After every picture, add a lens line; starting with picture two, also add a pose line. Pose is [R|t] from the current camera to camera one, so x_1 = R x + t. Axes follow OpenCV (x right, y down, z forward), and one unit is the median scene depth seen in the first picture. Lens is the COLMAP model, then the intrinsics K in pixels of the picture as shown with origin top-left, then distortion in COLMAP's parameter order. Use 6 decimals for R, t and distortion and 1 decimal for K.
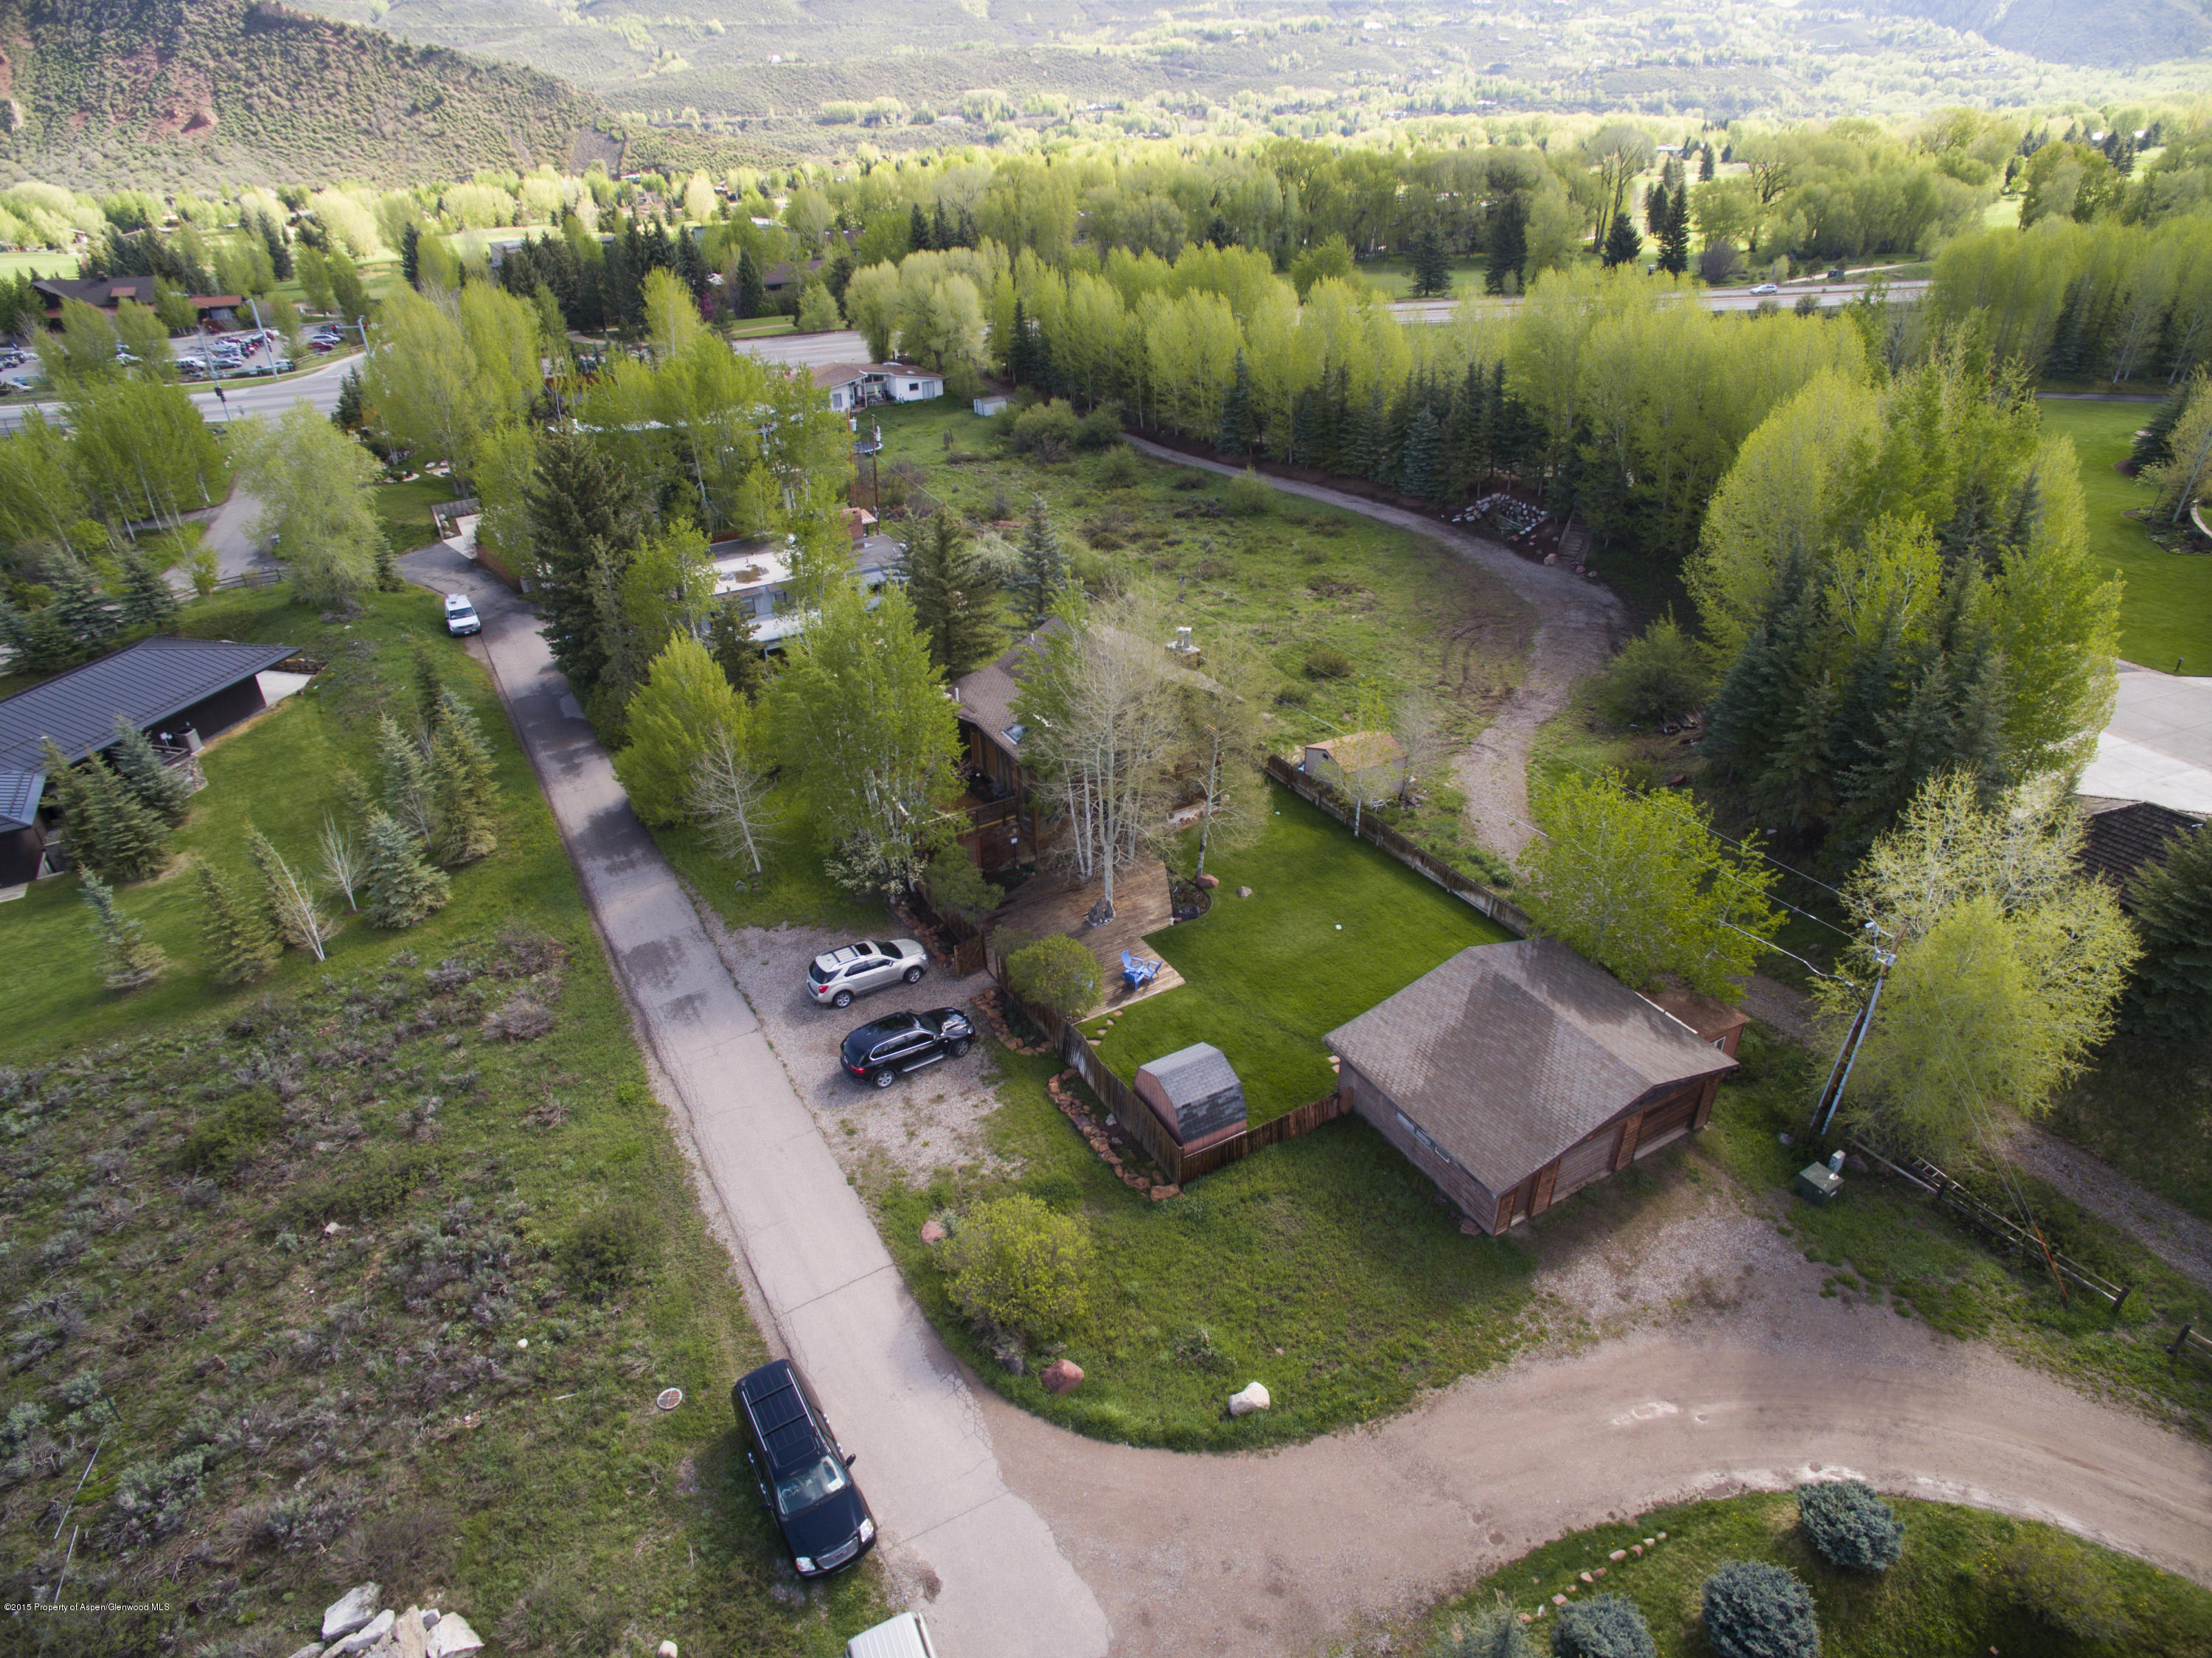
lens RADIAL K [[1293.8, 0, 1106.0], [0, 1293.8, 829.0], [0, 0, 1]] dist [-0.115322, 0.082899]
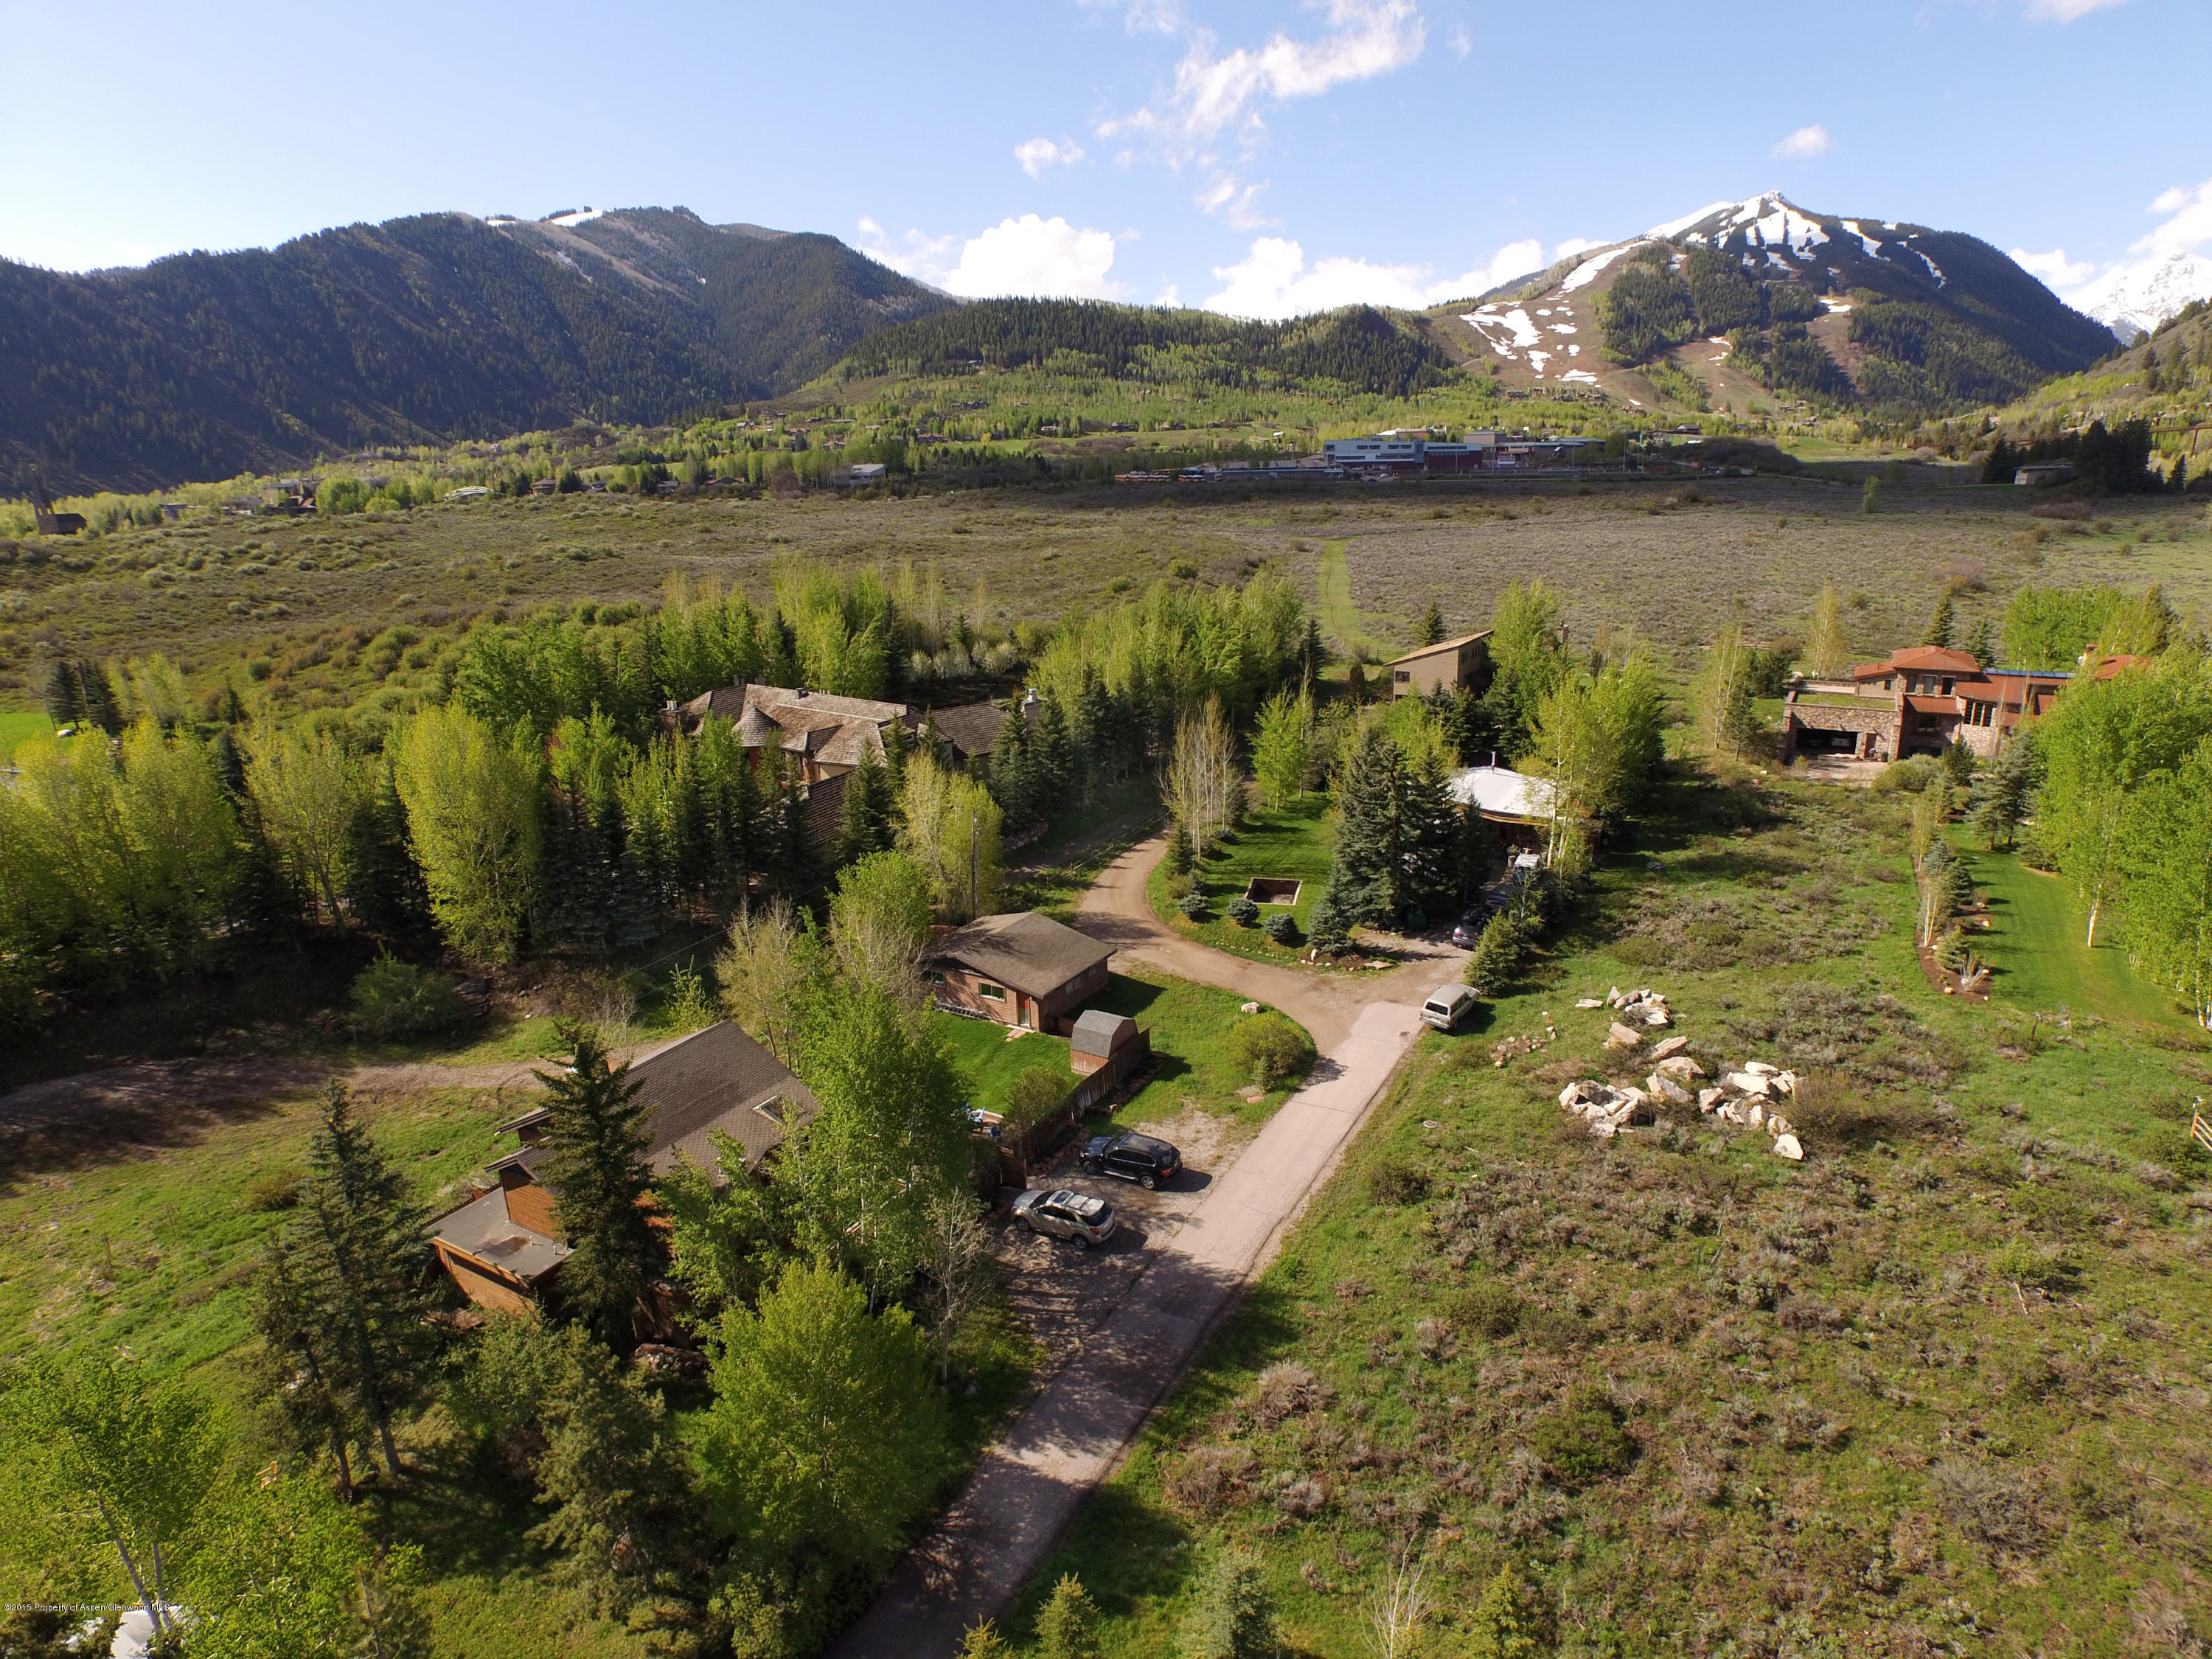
lens RADIAL K [[1293.6, 0, 1106.0], [0, 1293.6, 829.5], [0, 0, 1]] dist [-0.115322, 0.082899]
pose [[-0.504930, -0.211304, 0.836897, -0.948070], [0.466234, 0.749197, 0.470457, -0.578146], [-0.726411, 0.627737, -0.279775, 0.957309]]
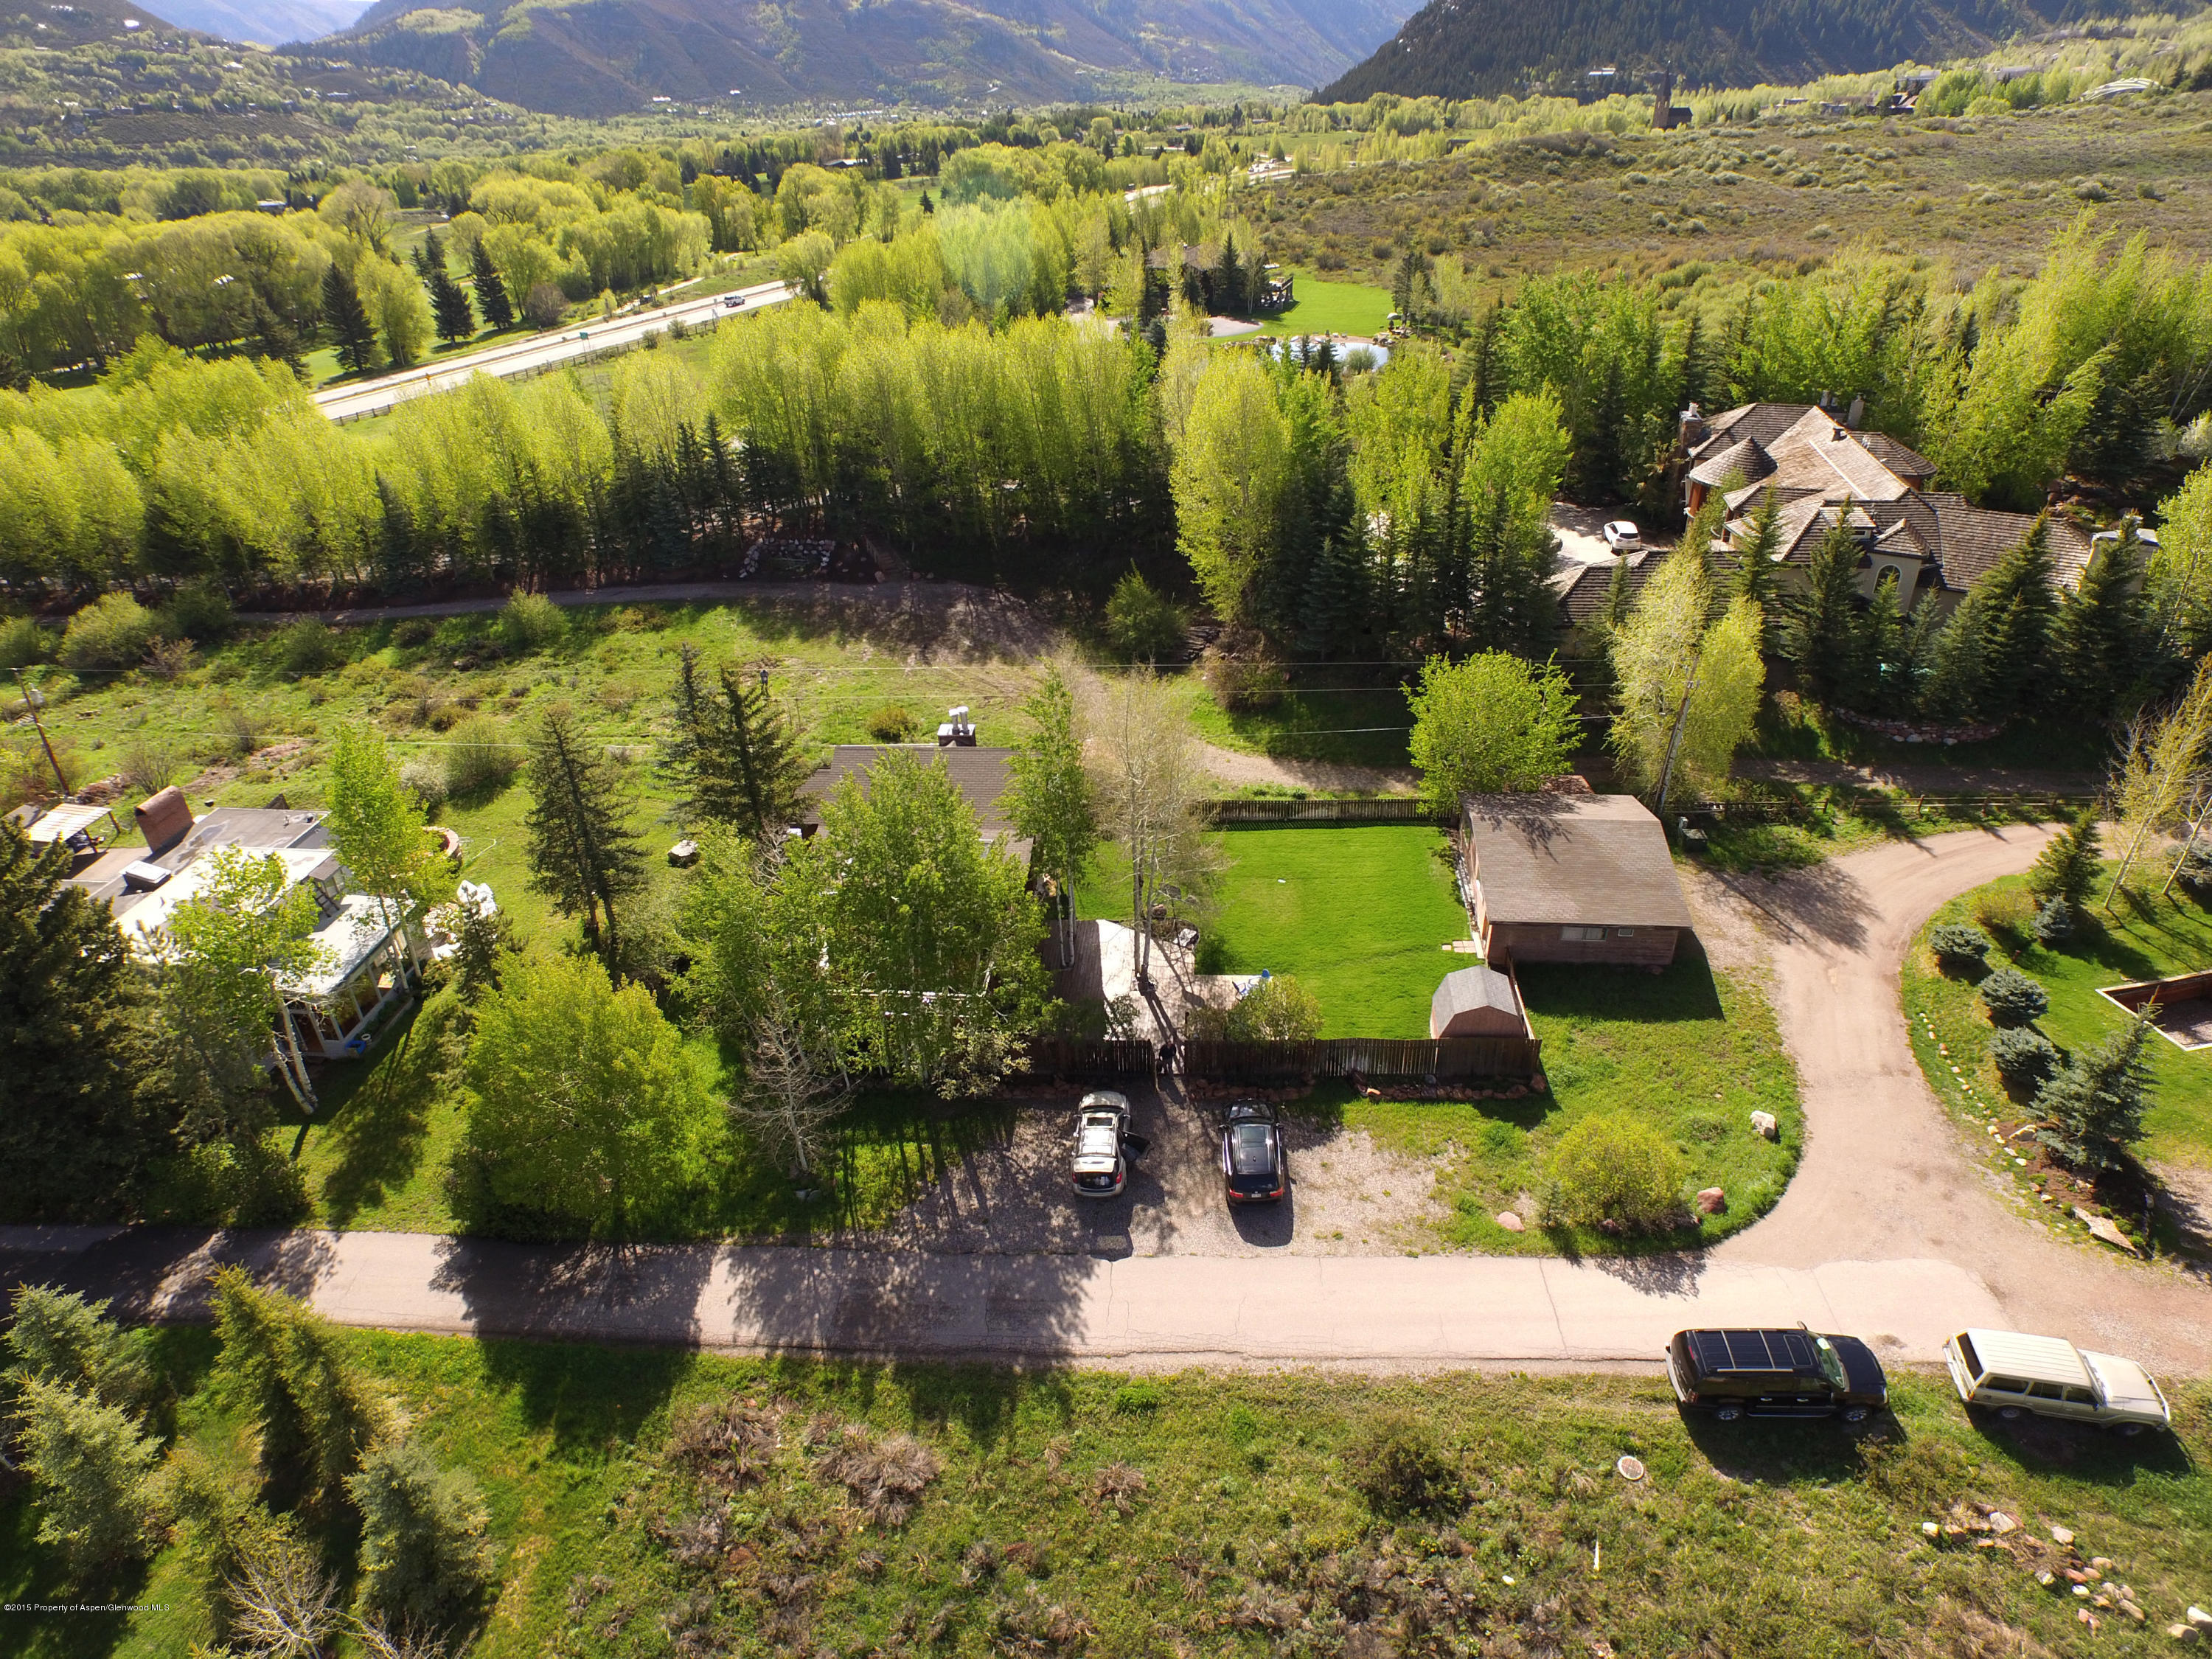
lens RADIAL K [[1293.6, 0, 1106.0], [0, 1293.6, 829.5], [0, 0, 1]] dist [-0.115322, 0.082899]
pose [[0.563973, -0.412630, 0.715312, -0.651900], [0.431921, 0.885675, 0.170365, -0.206524], [-0.703832, 0.212877, 0.677720, 0.310771]]
